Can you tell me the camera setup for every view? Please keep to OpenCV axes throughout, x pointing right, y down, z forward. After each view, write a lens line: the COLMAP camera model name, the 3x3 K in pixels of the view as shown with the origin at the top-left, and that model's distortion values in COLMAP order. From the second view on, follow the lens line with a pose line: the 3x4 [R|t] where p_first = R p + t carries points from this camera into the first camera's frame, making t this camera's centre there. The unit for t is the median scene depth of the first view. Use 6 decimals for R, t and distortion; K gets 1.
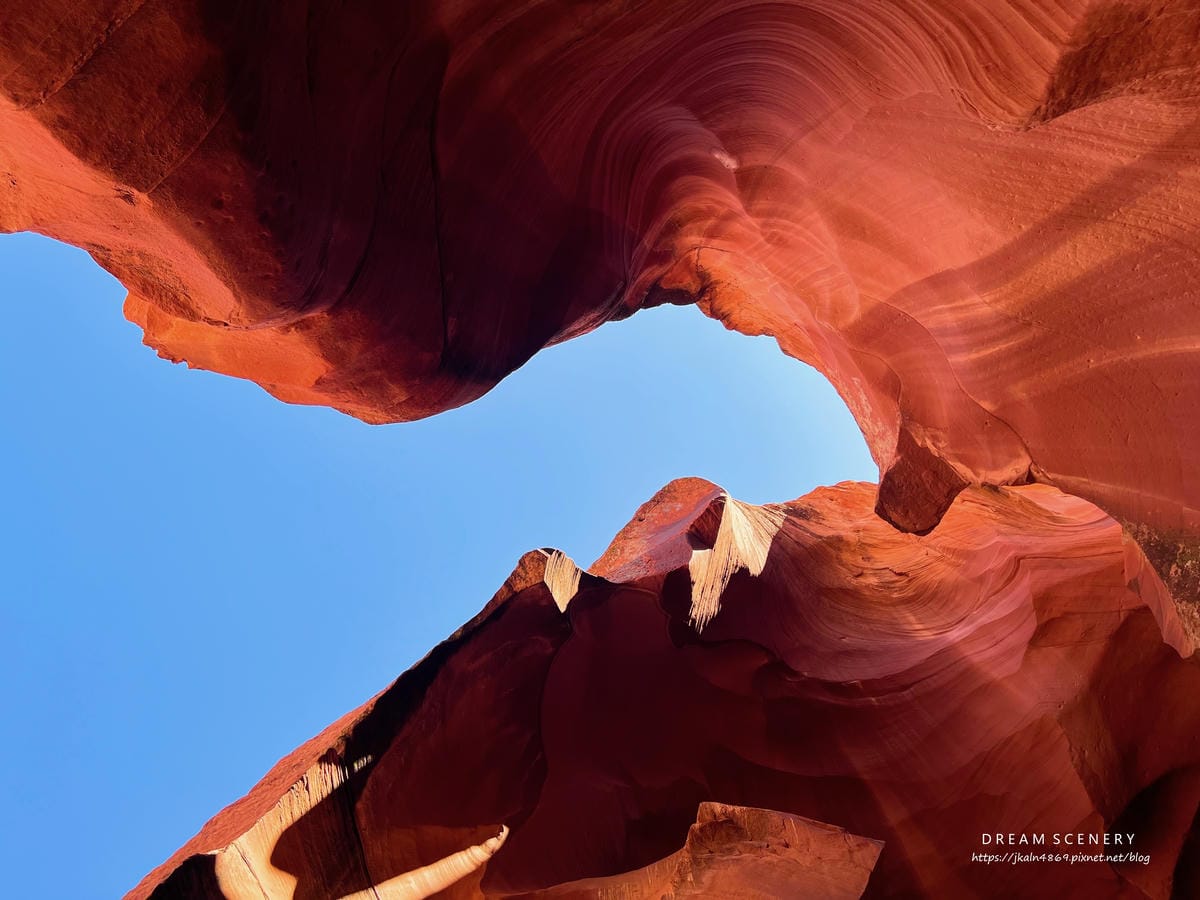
lens RADIAL K [[894.3, 0, 591.3], [0, 894.3, 447.3], [0, 0, 1]] dist [0.075253, -0.096961]
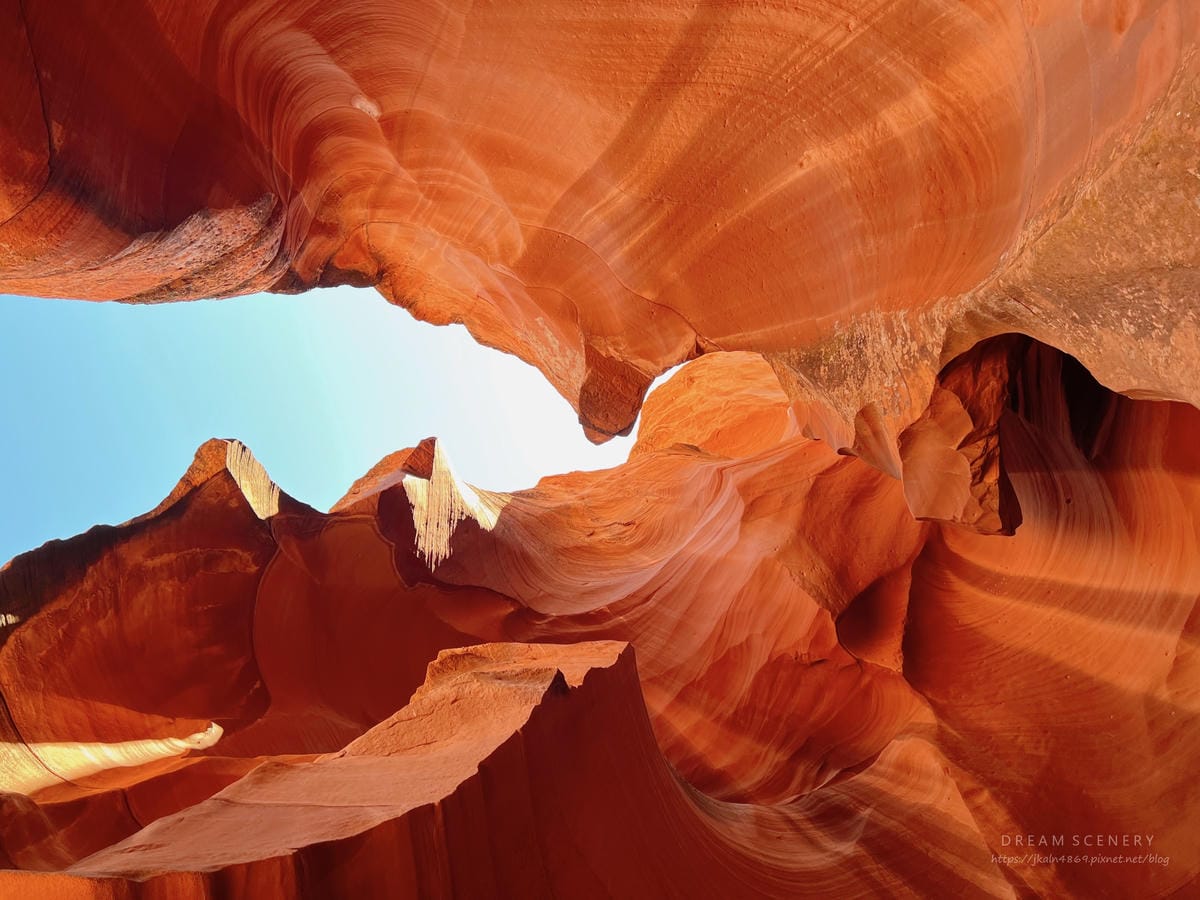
lens RADIAL K [[894.3, 0, 591.3], [0, 894.3, 447.3], [0, 0, 1]] dist [0.075253, -0.096961]
pose [[0.942531, -0.162623, 0.291871, 0.023711], [0.218420, 0.960947, -0.169921, 0.284568], [-0.252840, 0.223906, 0.941243, 0.034802]]
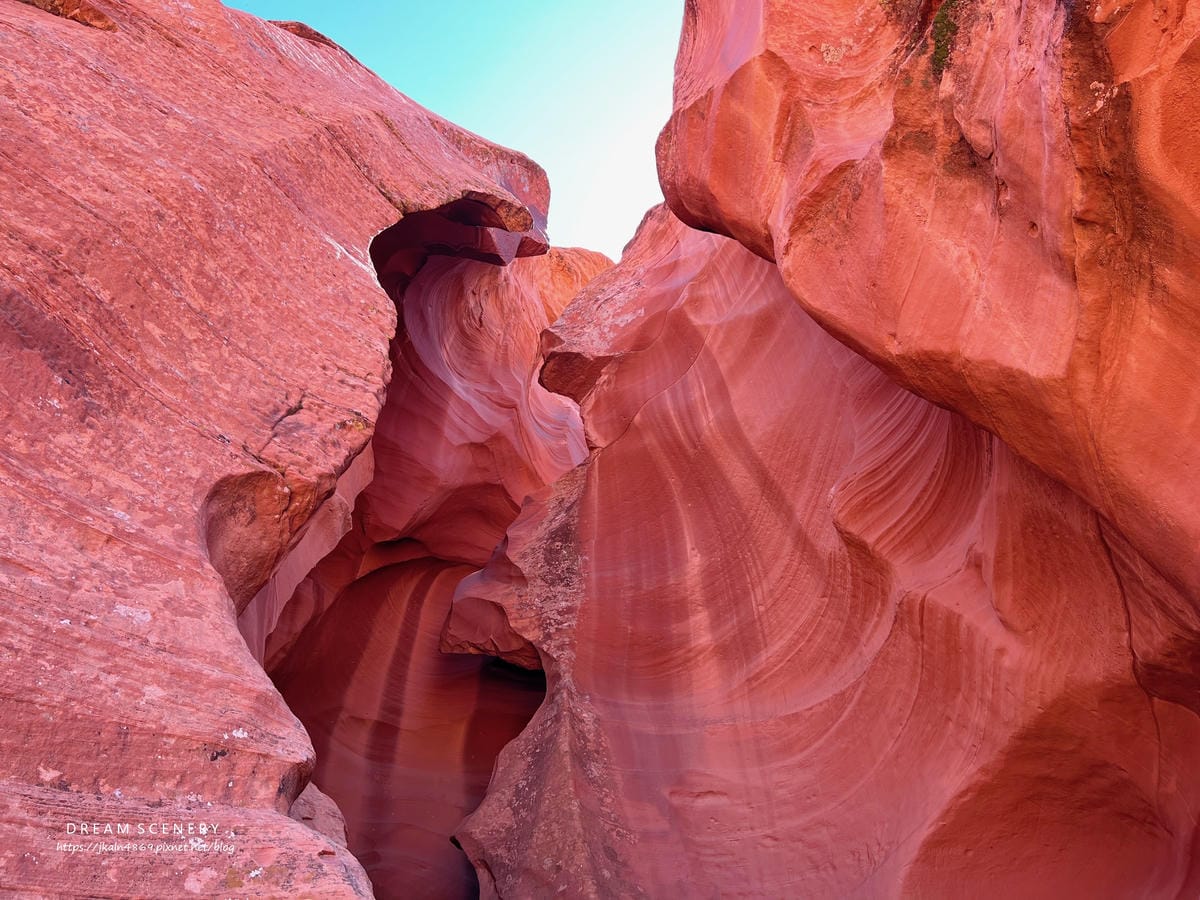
lens RADIAL K [[889.0, 0, 600.0], [0, 889.0, 450.0], [0, 0, 1]] dist [0.168749, -0.000247]
pose [[0.049661, 0.700416, 0.712005, -0.545616], [-0.985448, 0.150392, -0.079211, 0.131565], [-0.162560, -0.697710, 0.697692, -0.049929]]
